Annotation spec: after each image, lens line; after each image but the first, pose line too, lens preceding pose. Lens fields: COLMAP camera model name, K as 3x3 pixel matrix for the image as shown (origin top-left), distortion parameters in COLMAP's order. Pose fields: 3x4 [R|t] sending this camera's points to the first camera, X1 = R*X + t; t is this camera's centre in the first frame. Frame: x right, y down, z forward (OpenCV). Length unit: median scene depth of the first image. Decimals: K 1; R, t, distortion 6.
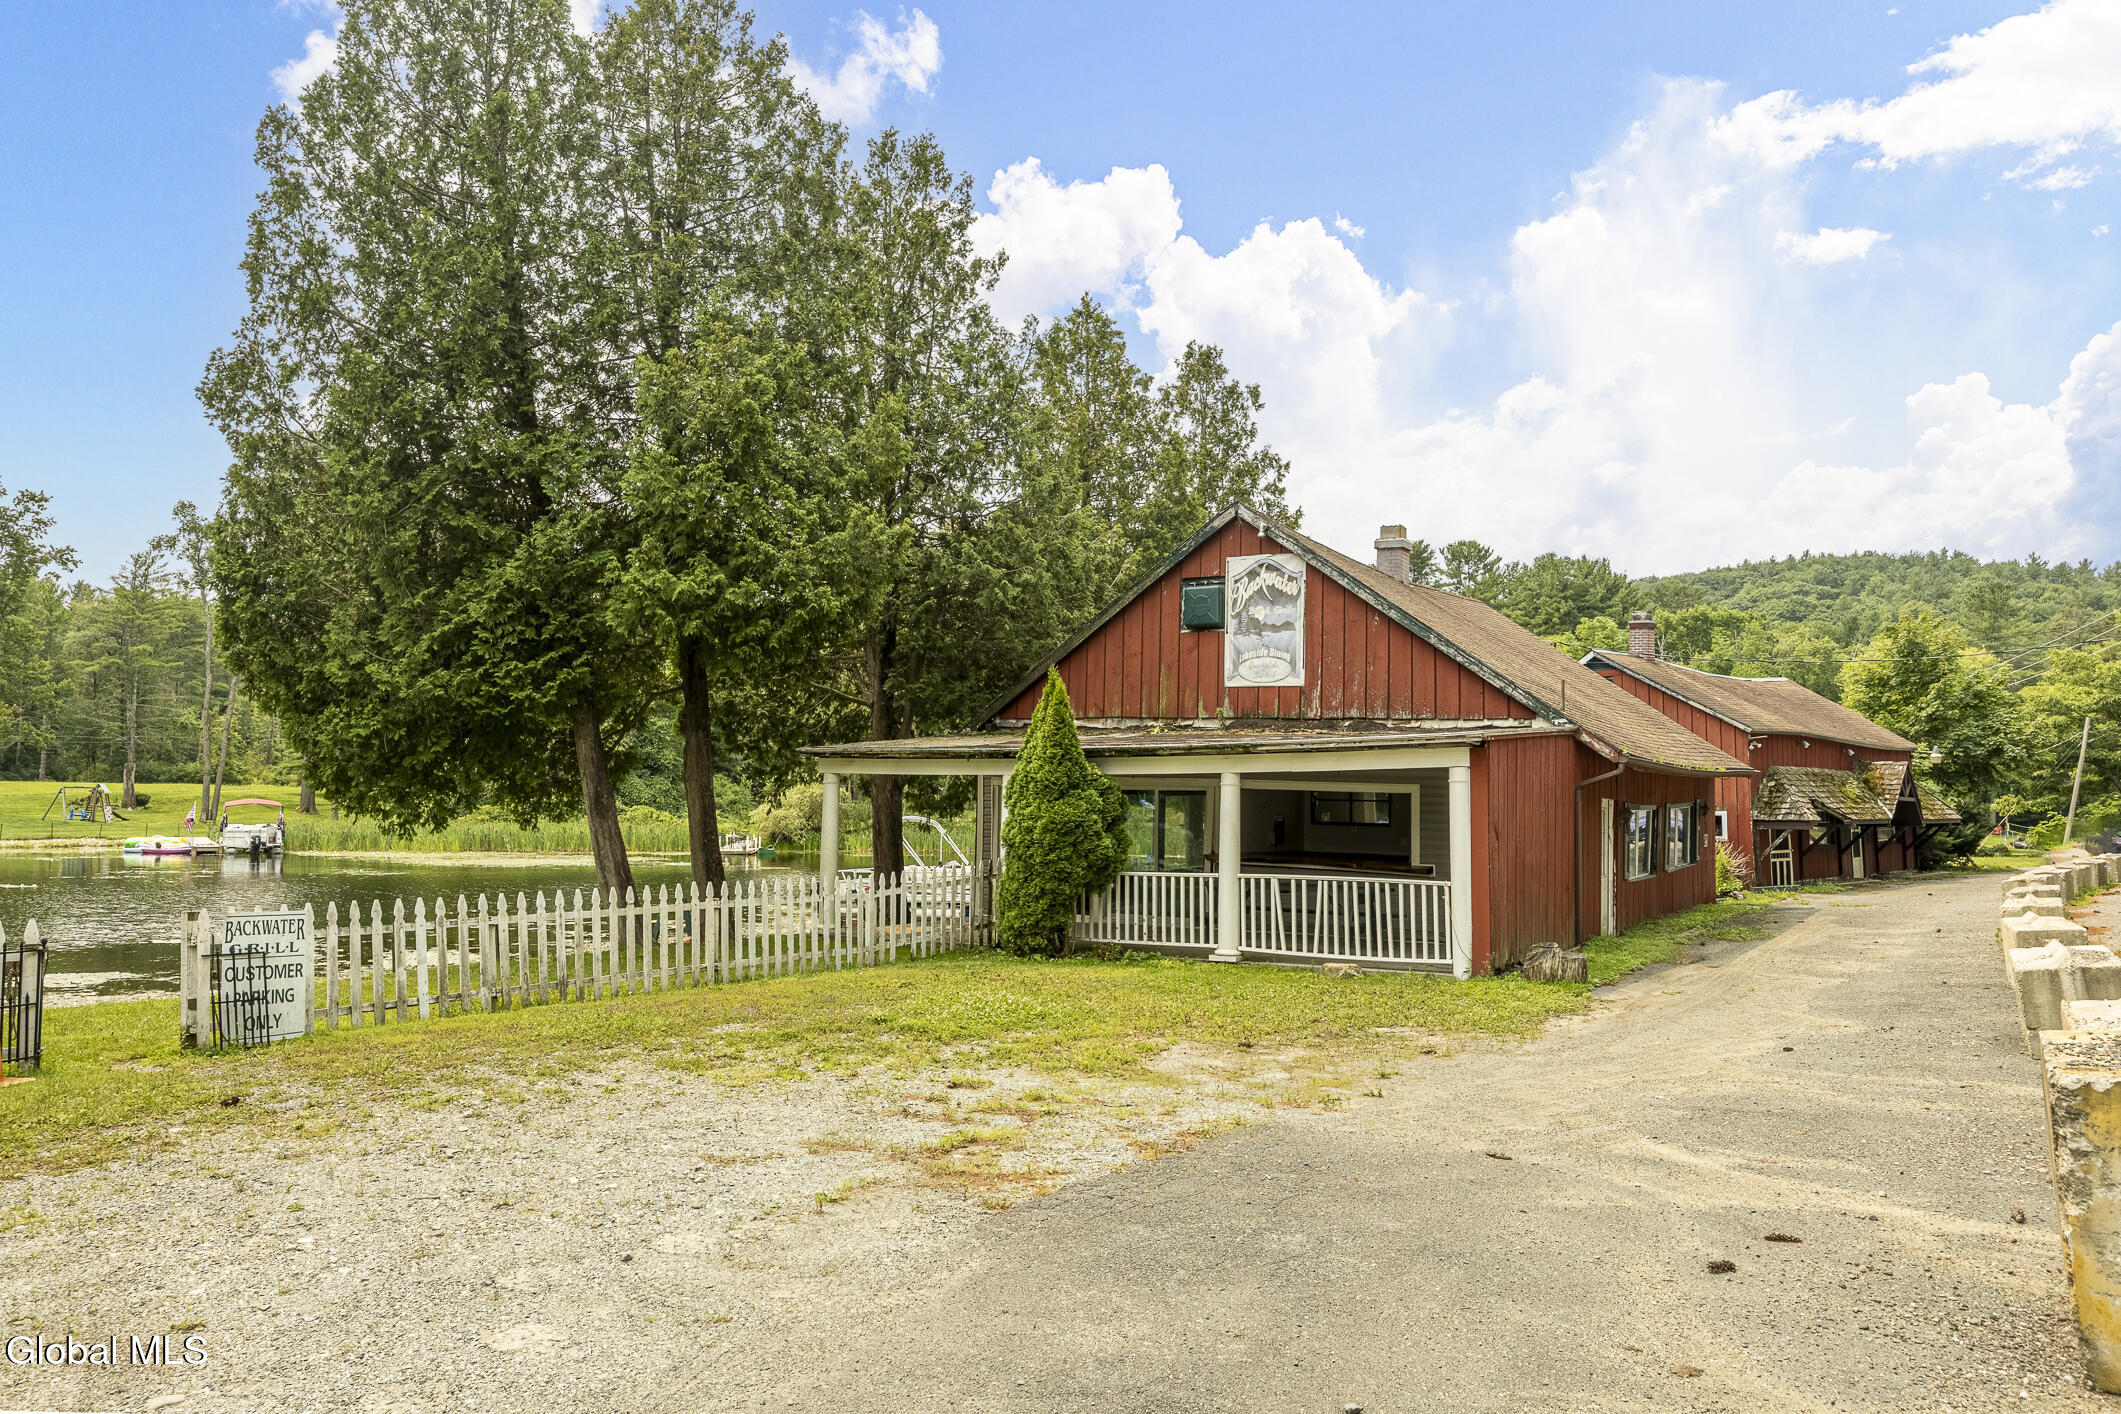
lens RADIAL K [[1449.6, 0, 1060.5], [0, 1449.6, 707.0], [0, 0, 1]] dist [0.001625, -0.001673]
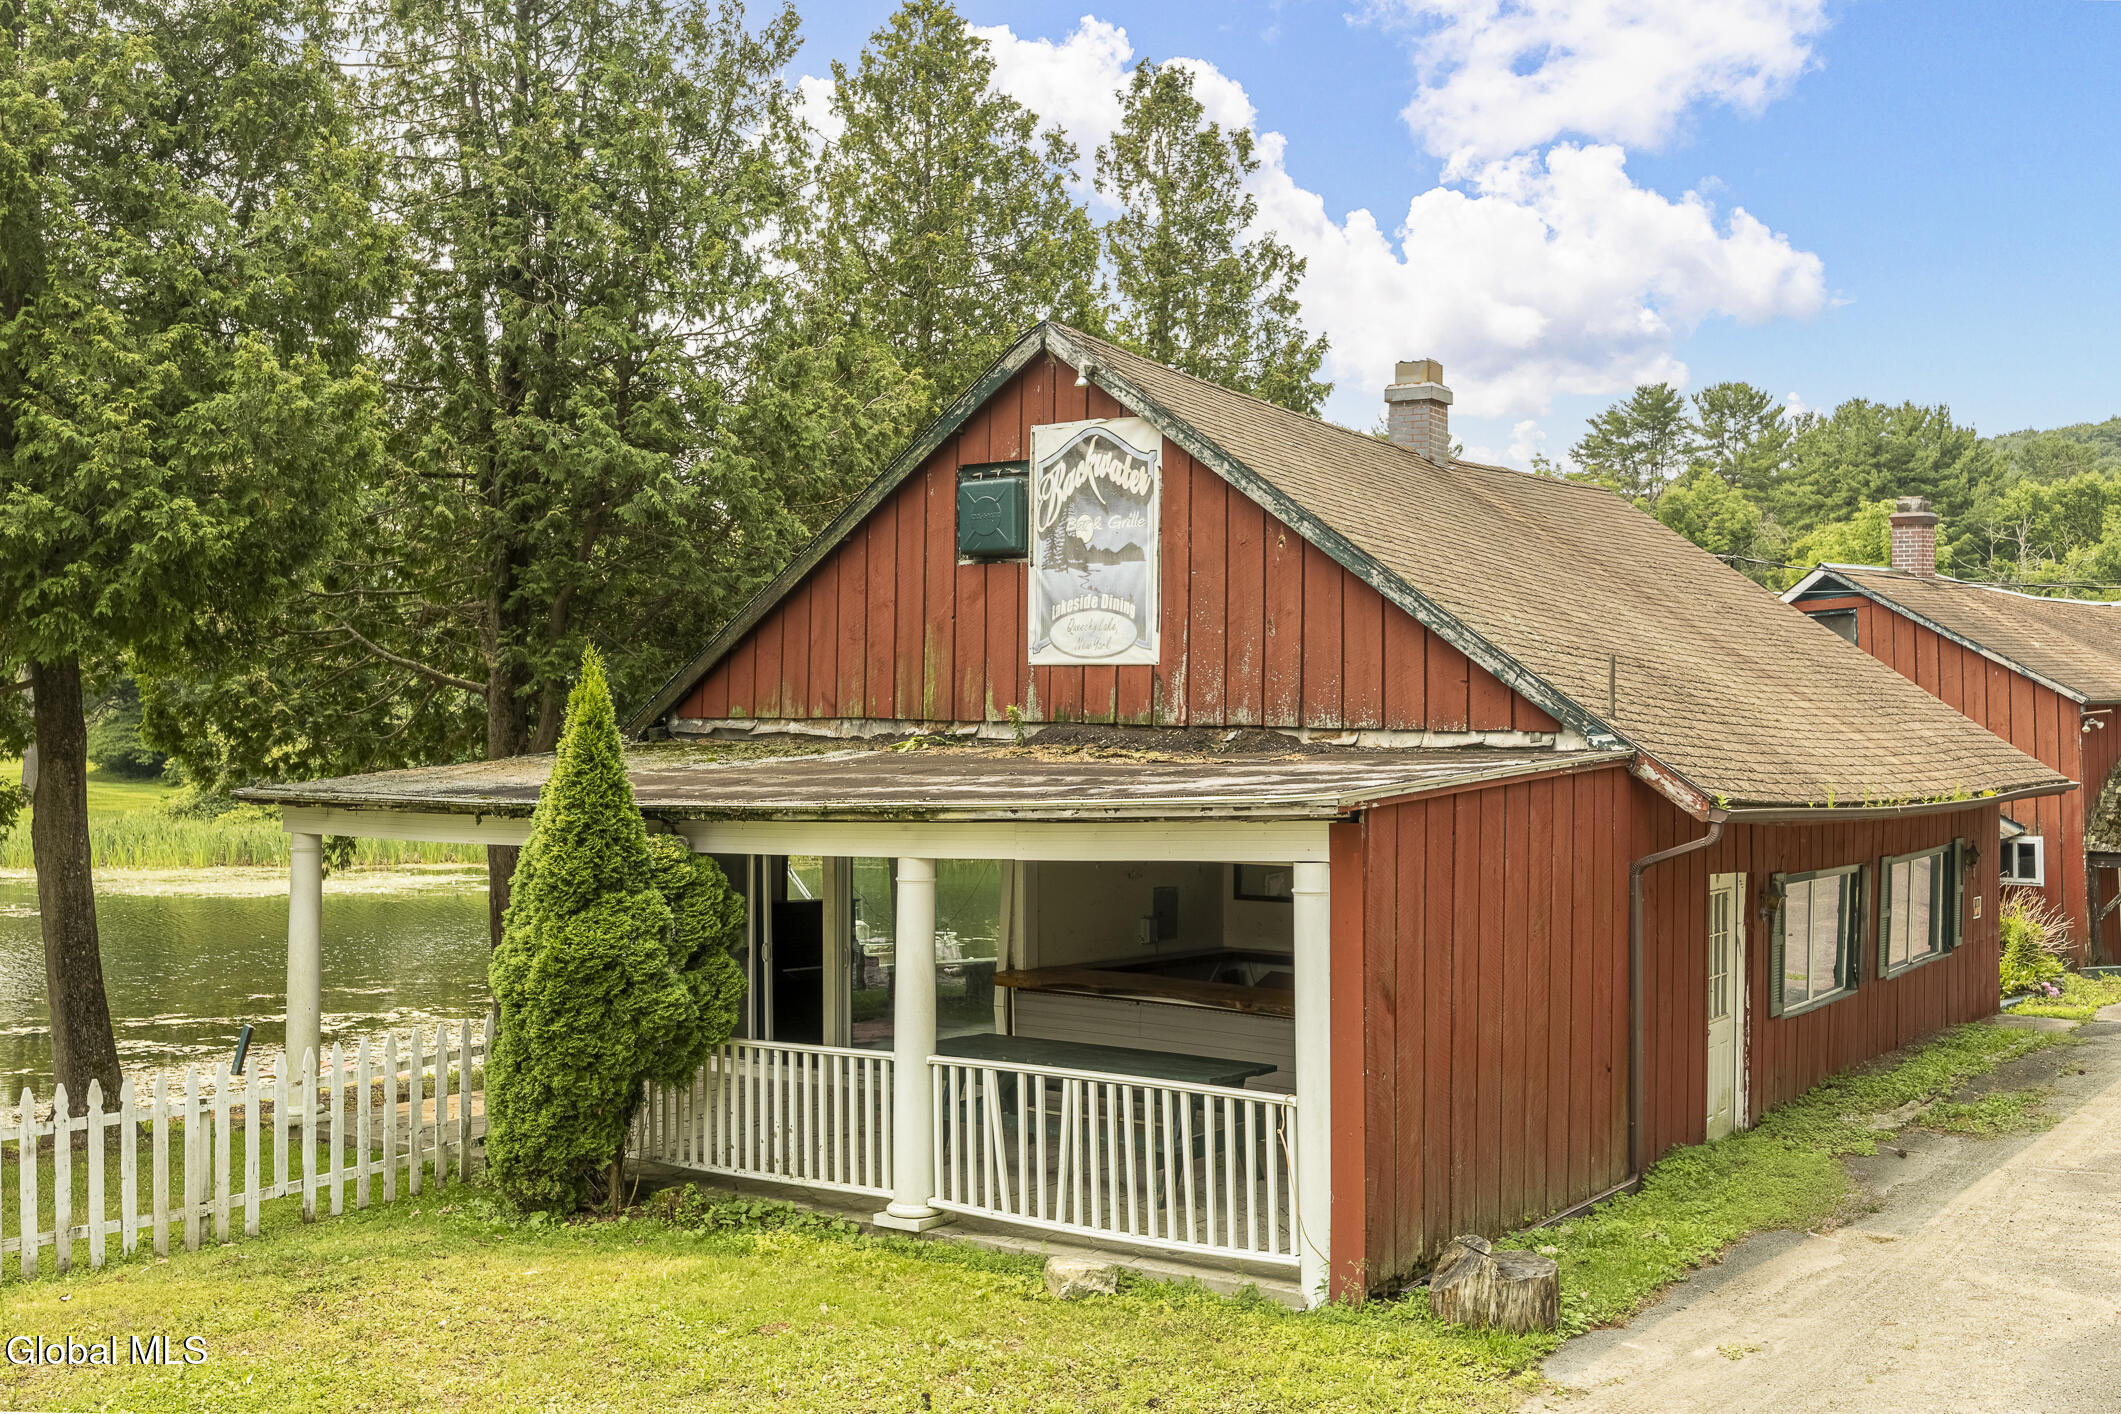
lens RADIAL K [[2052.6, 0, 1060.5], [0, 2052.6, 707.0], [0, 0, 1]] dist [-0.013320, 0.020400]
pose [[0.998438, -0.010271, -0.054923, 0.170937], [0.012316, 0.999238, 0.037028, -0.027067], [0.054501, -0.037647, 0.997804, 0.236482]]
